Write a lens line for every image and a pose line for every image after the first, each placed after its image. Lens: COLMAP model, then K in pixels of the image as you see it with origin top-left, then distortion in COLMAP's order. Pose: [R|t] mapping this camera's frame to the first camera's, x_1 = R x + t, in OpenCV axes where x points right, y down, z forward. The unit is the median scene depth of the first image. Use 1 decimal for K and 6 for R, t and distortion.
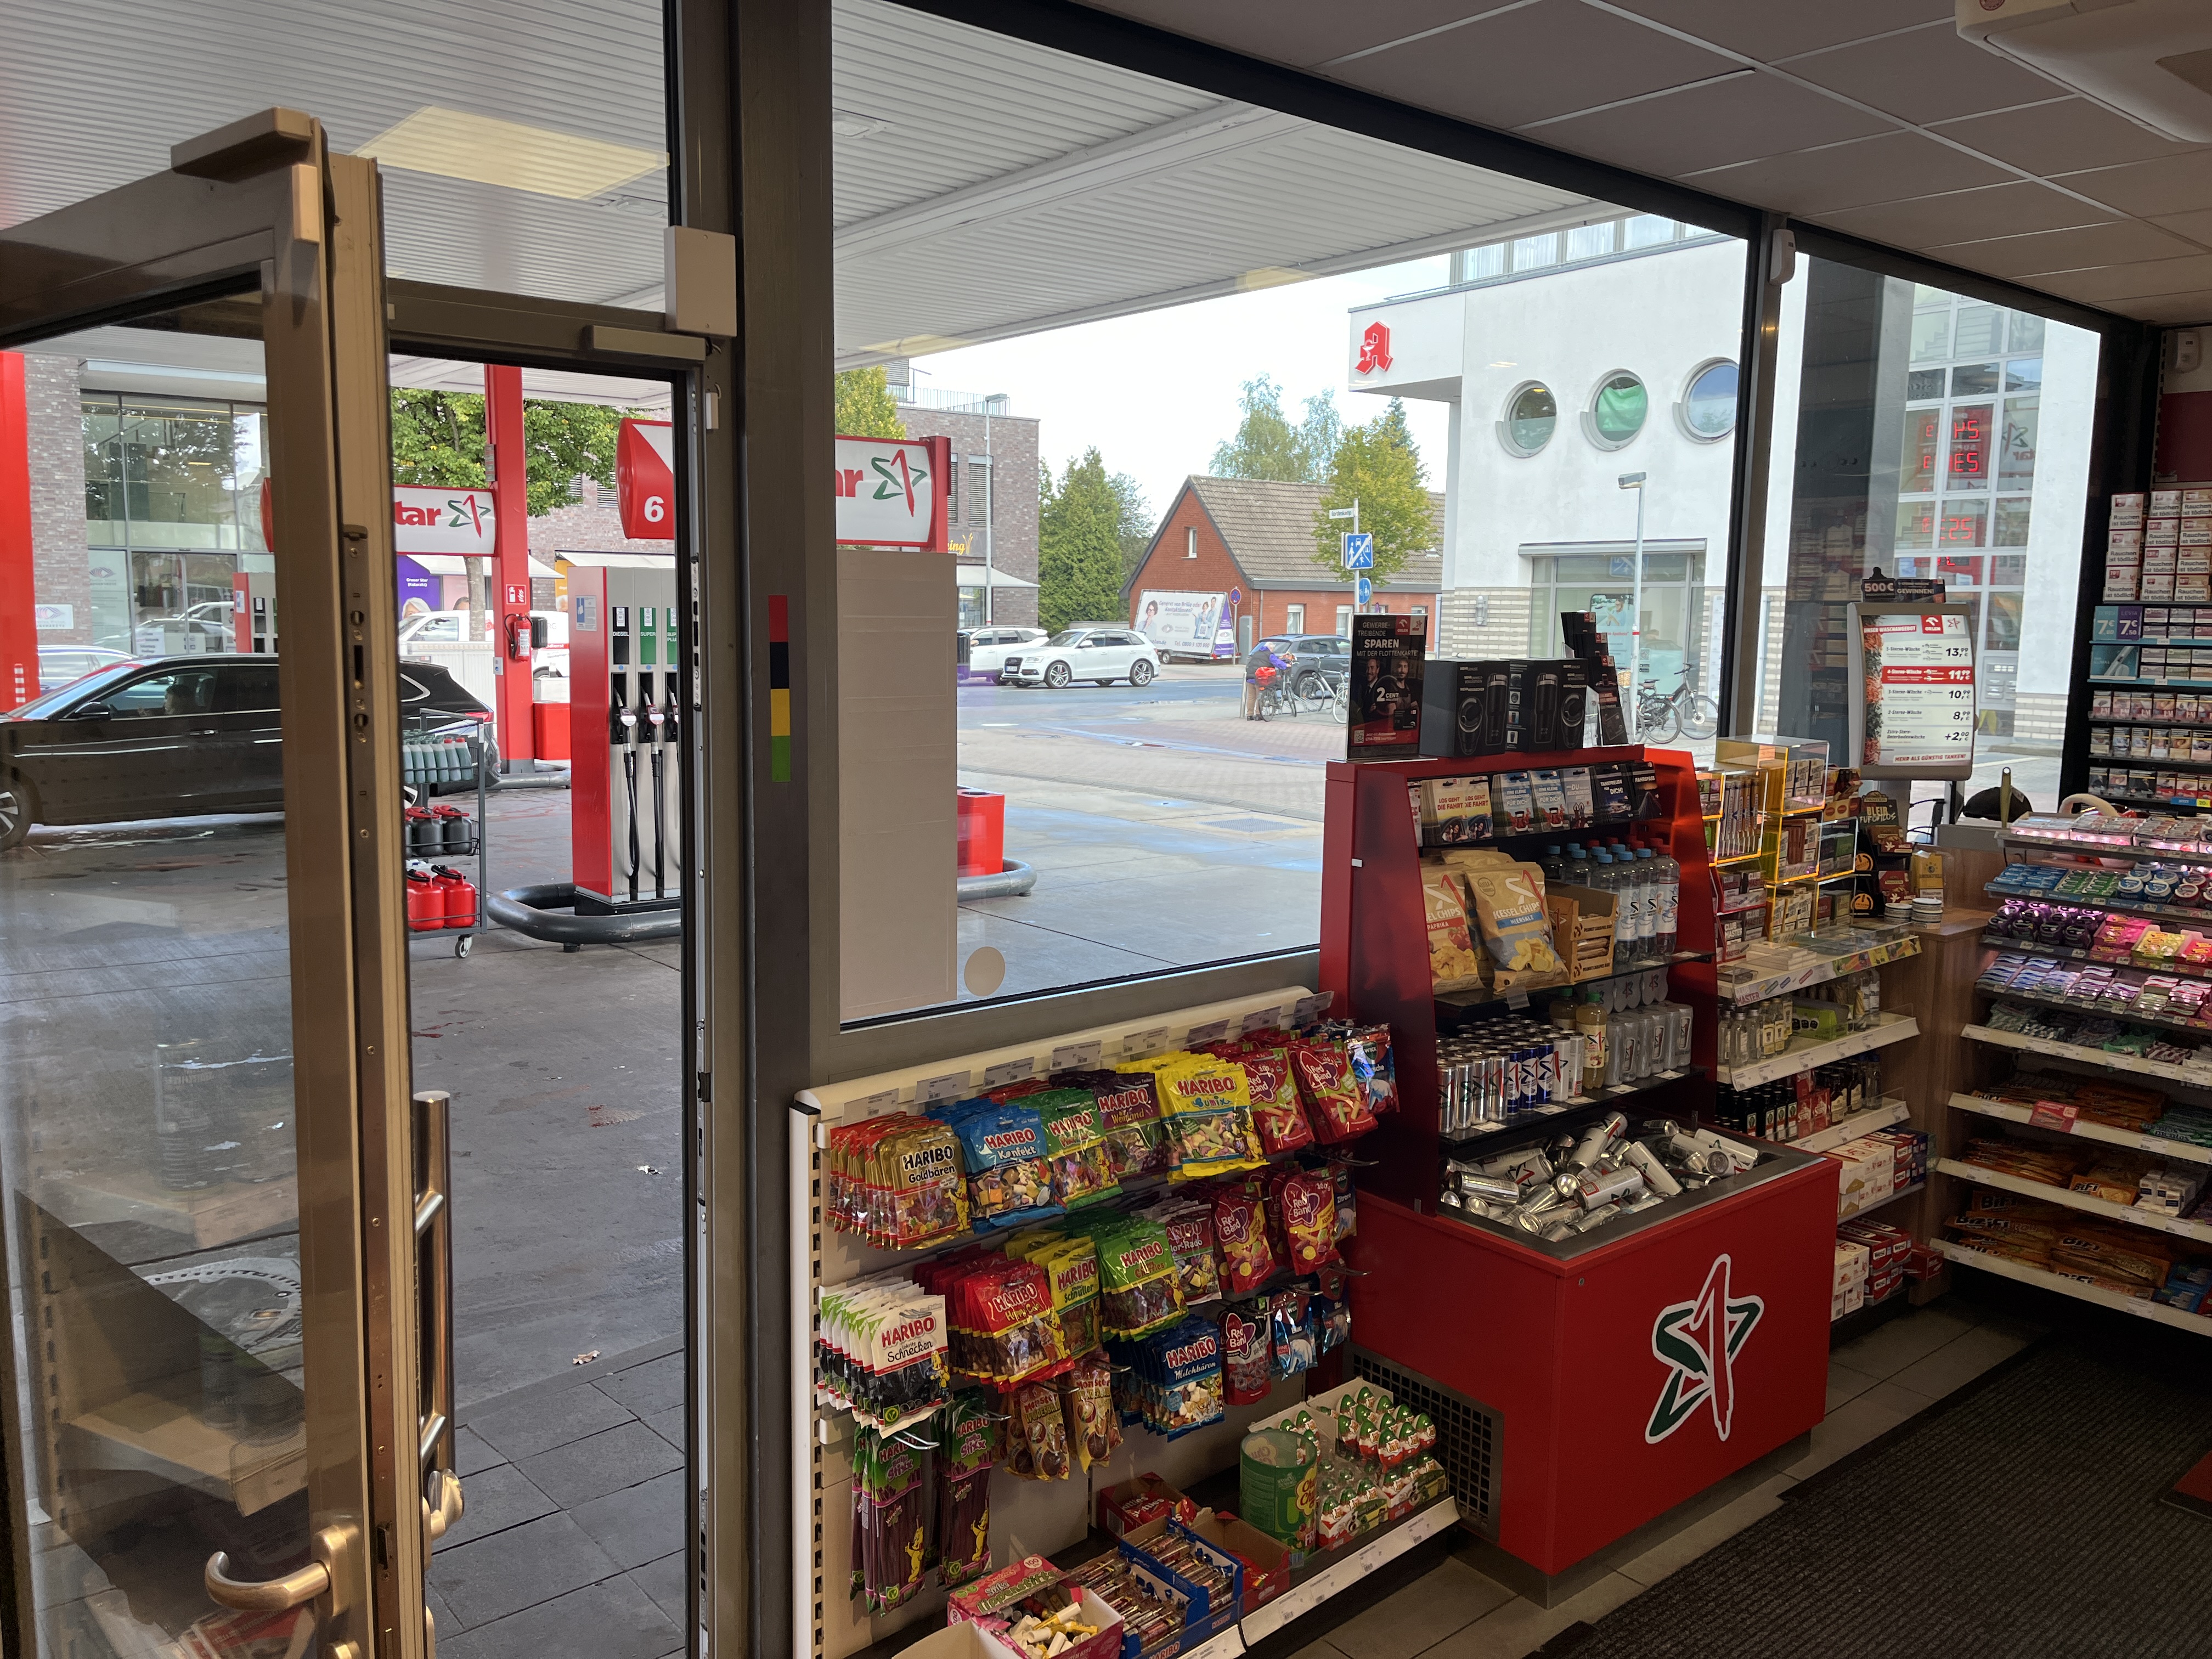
lens RADIAL K [[1664.3, 0, 1102.9], [0, 1664.3, 820.4], [0, 0, 1]] dist [0.027988, -0.011986]
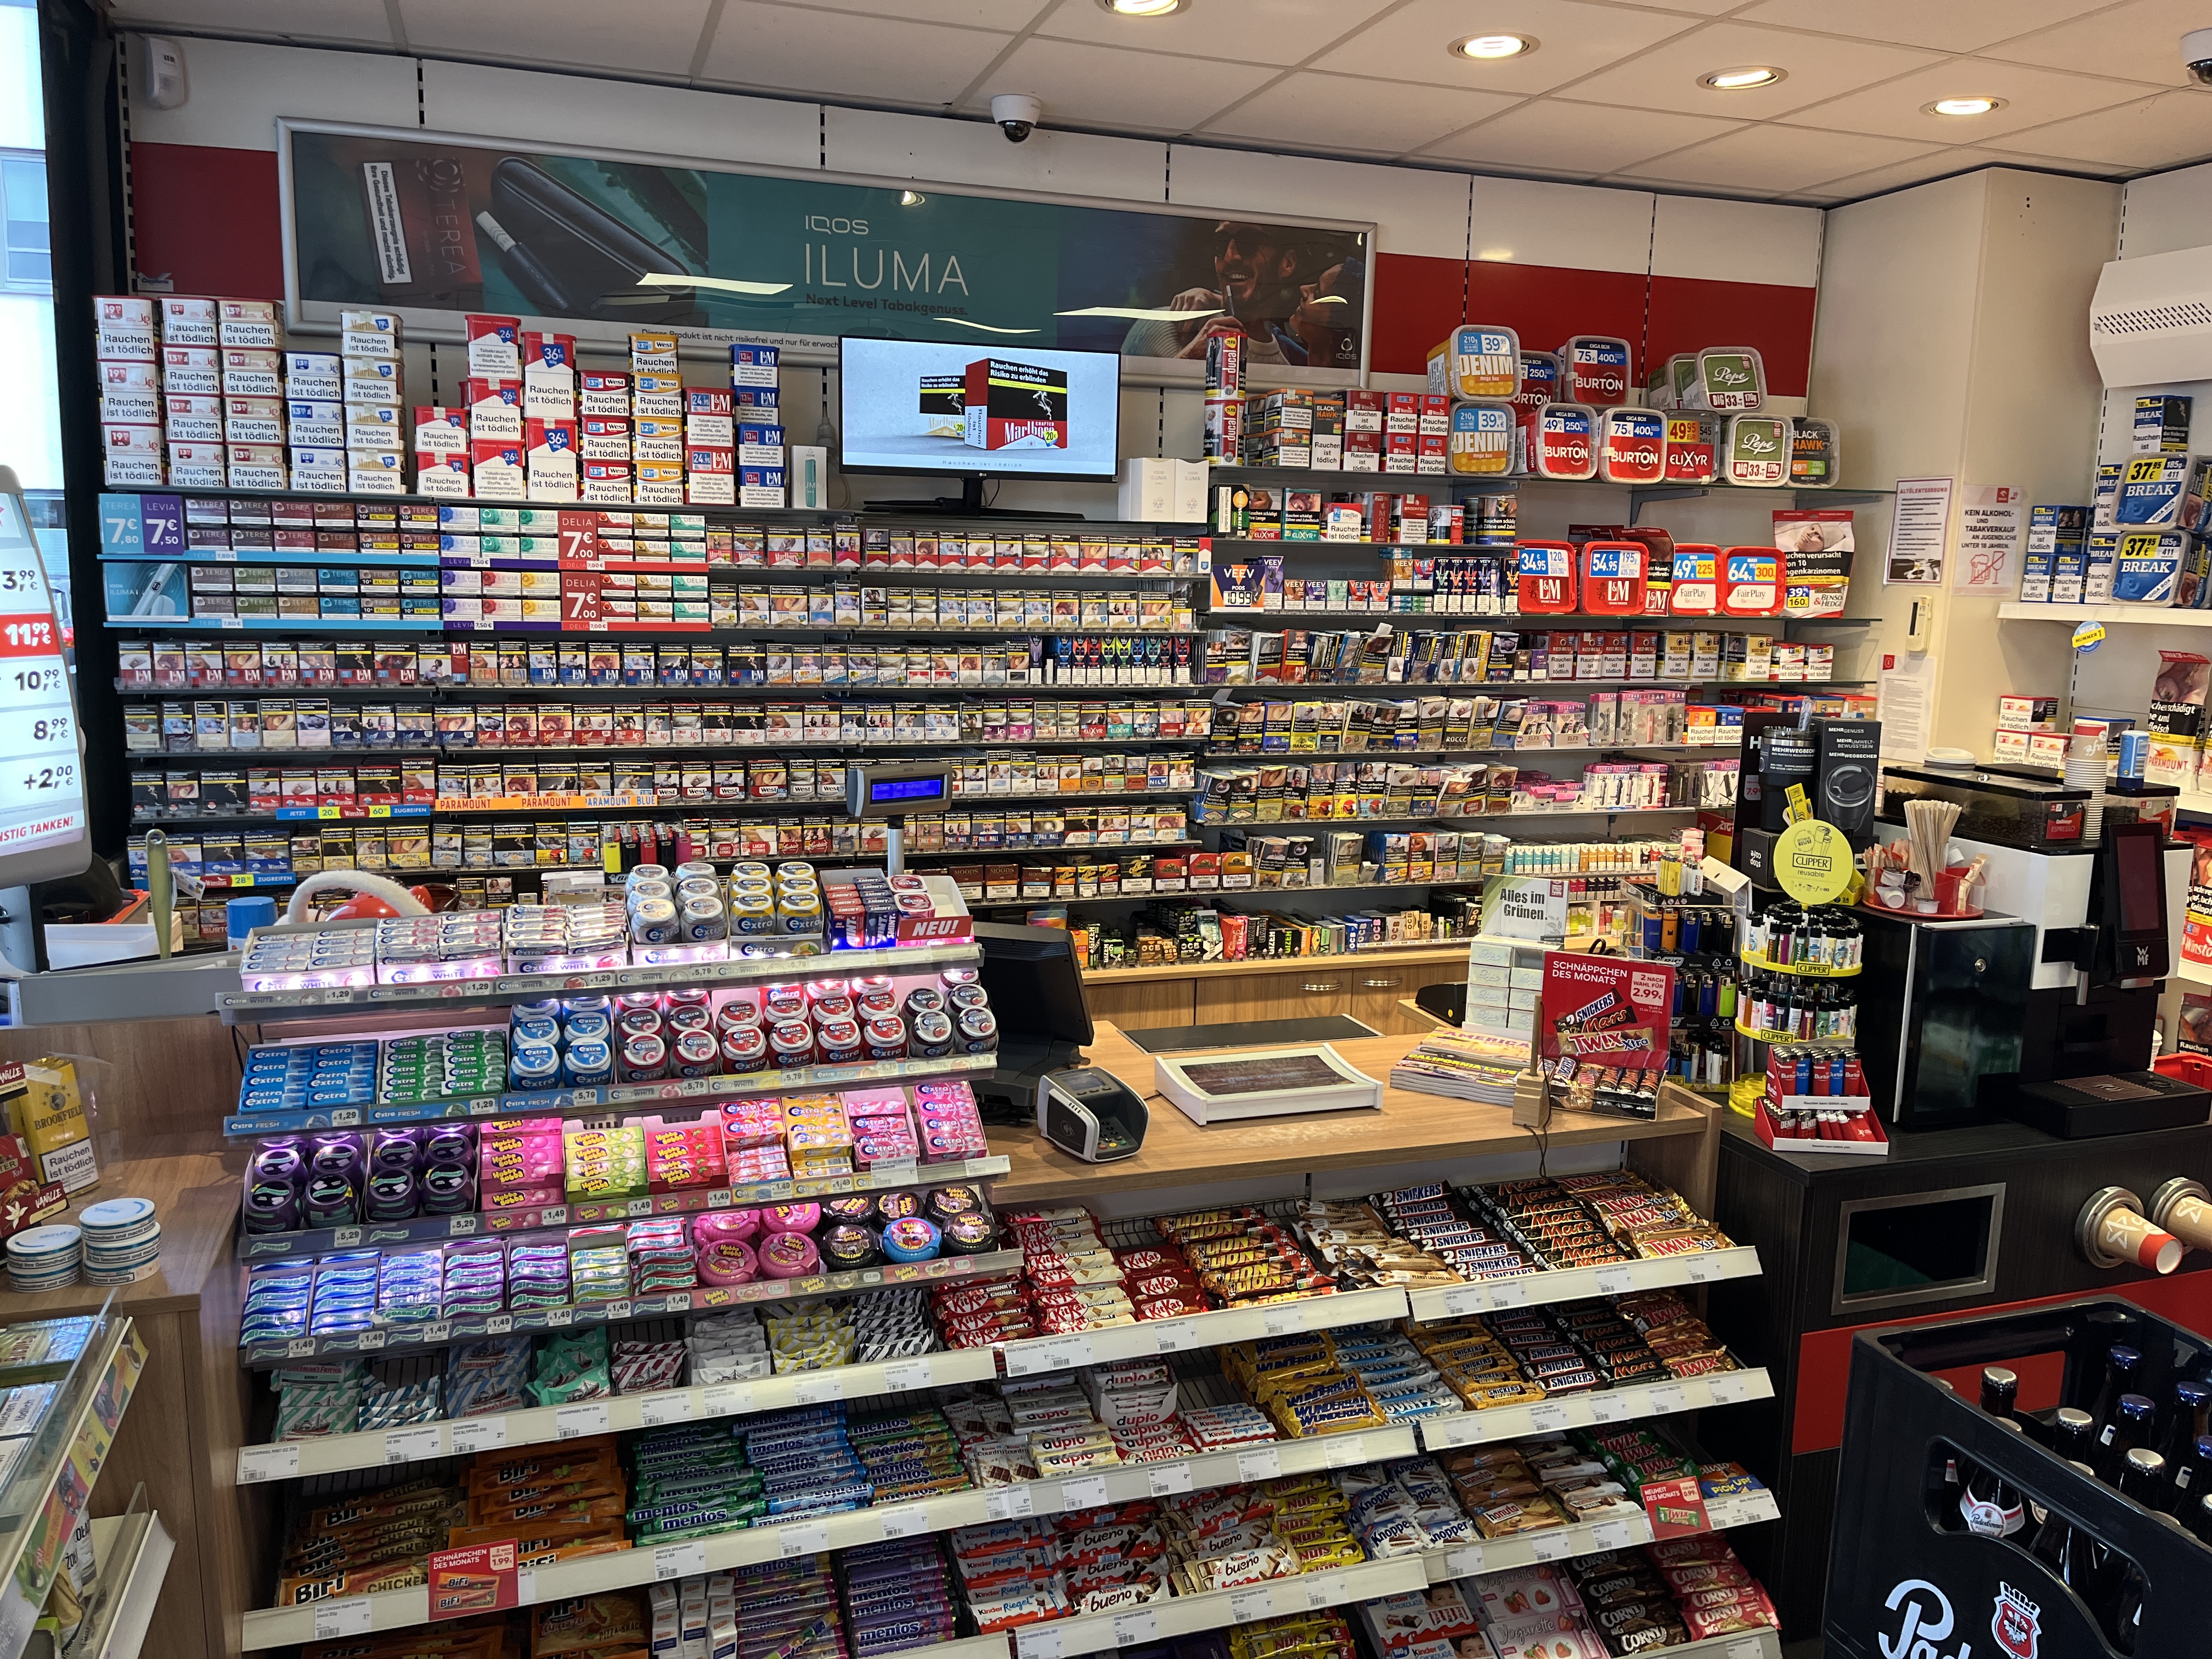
lens RADIAL K [[1664.3, 0, 1097.6], [0, 1664.3, 826.5], [0, 0, 1]] dist [0.027988, -0.011986]
pose [[0.352900, -0.151352, 0.923338, 0.171436], [0.101946, 0.987175, 0.122853, -0.052568], [-0.930091, 0.050776, 0.363804, 0.493369]]
